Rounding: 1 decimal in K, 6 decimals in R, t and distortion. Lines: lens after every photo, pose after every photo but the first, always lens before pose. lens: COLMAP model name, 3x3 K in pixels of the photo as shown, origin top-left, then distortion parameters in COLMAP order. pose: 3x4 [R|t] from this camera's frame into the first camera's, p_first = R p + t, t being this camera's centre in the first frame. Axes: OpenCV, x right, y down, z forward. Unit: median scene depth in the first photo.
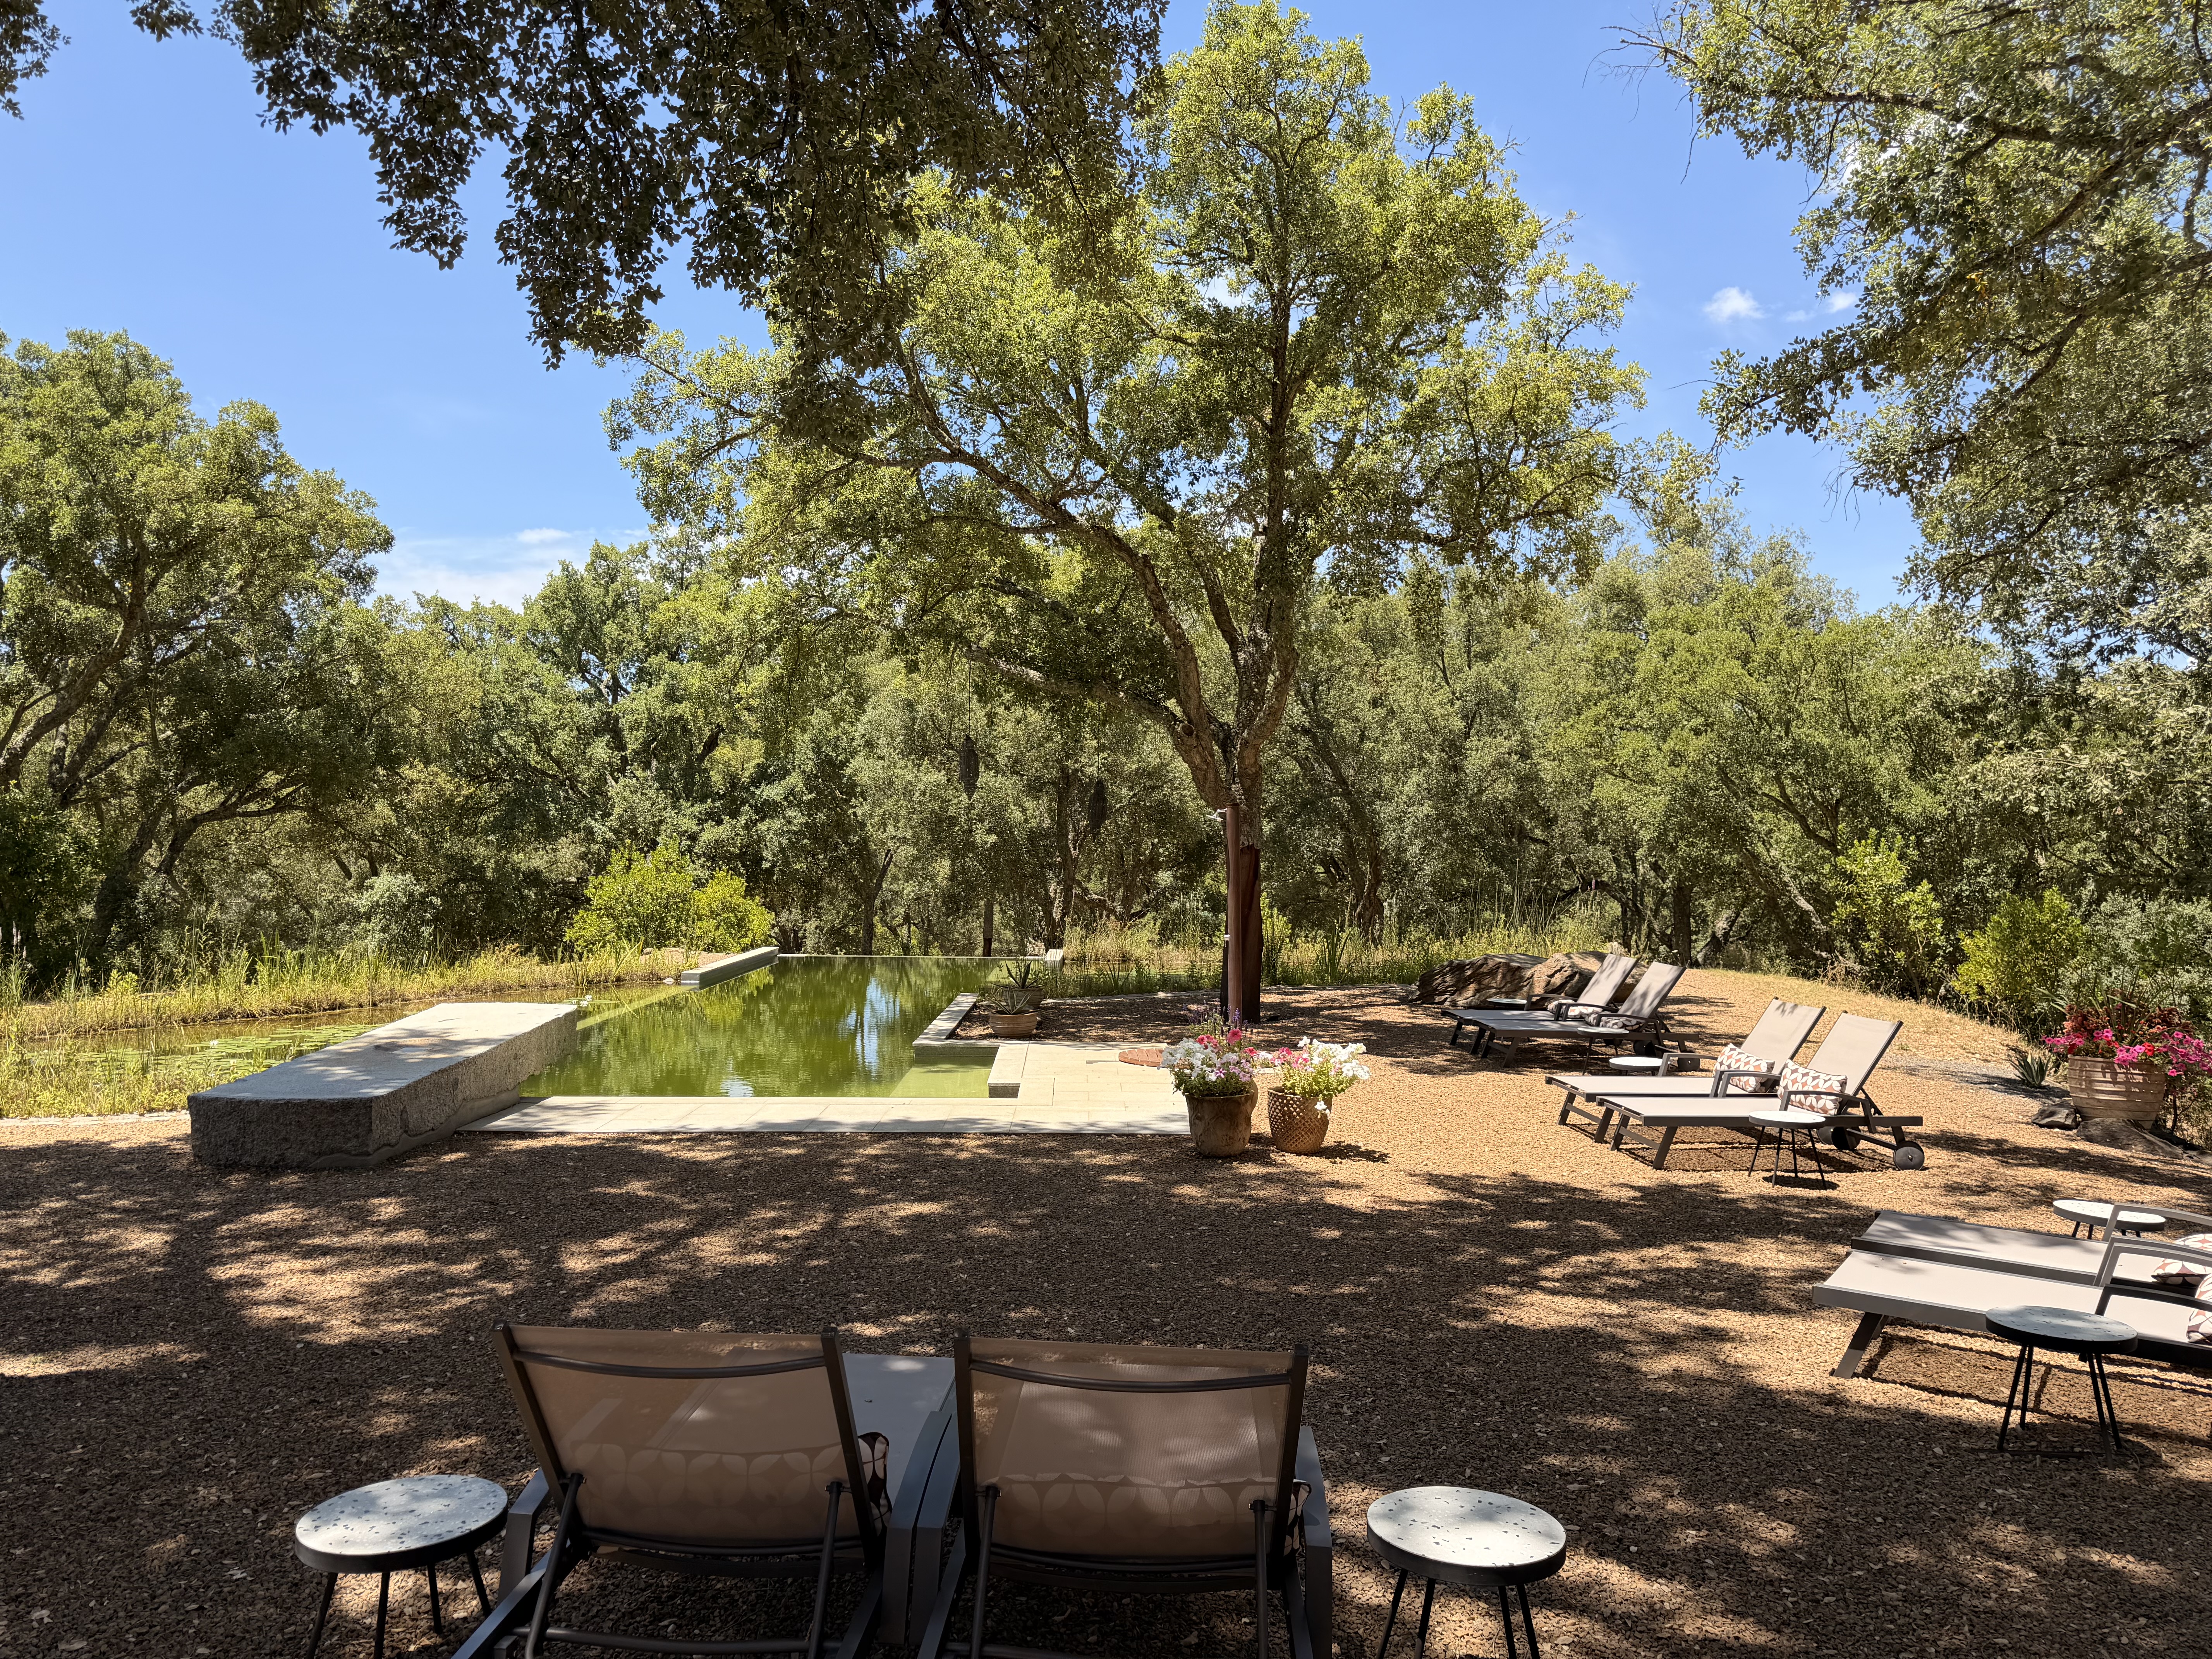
lens RADIAL K [[1548.9, 0, 1105.2], [0, 1548.9, 829.4], [0, 0, 1]] dist [0.040680, -0.056952]
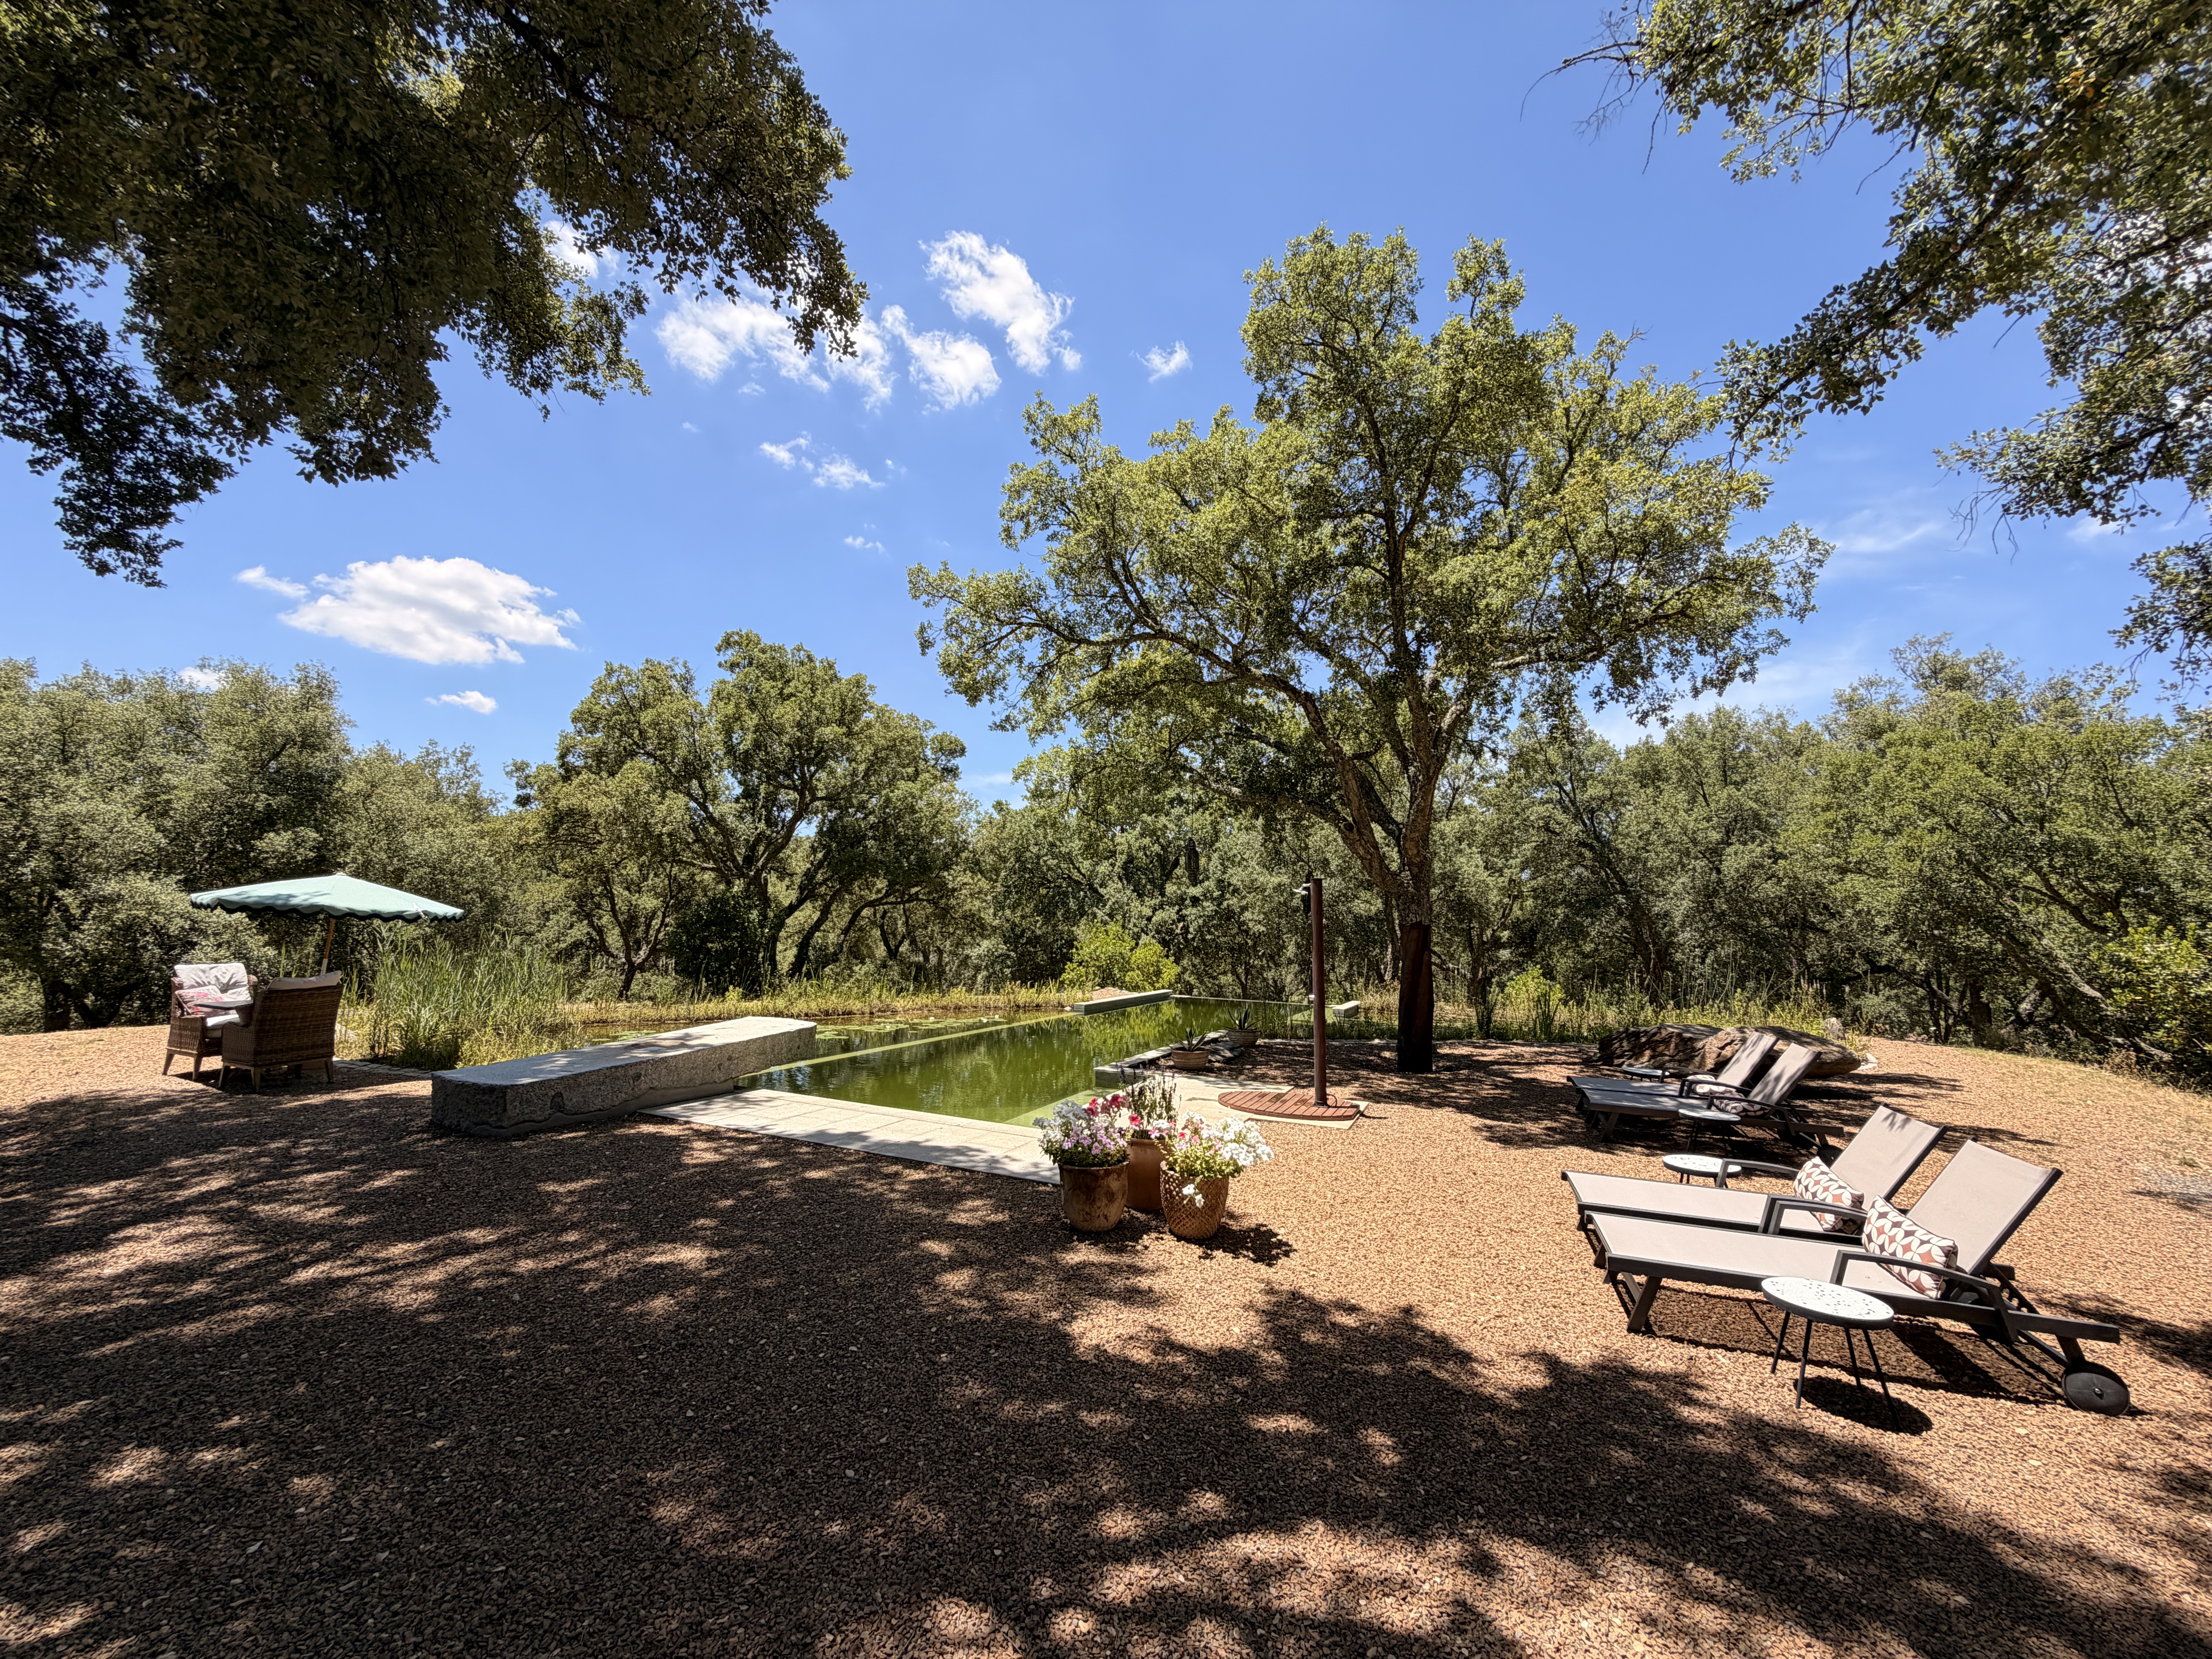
lens RADIAL K [[876.3, 0, 1093.1], [0, 876.3, 828.5], [0, 0, 1]] dist [-0.008865, 0.000885]
pose [[0.895972, -0.035995, -0.442649, 0.119003], [-0.011129, 0.994577, -0.103402, 0.007622], [0.443970, 0.097571, 0.890713, 0.181281]]
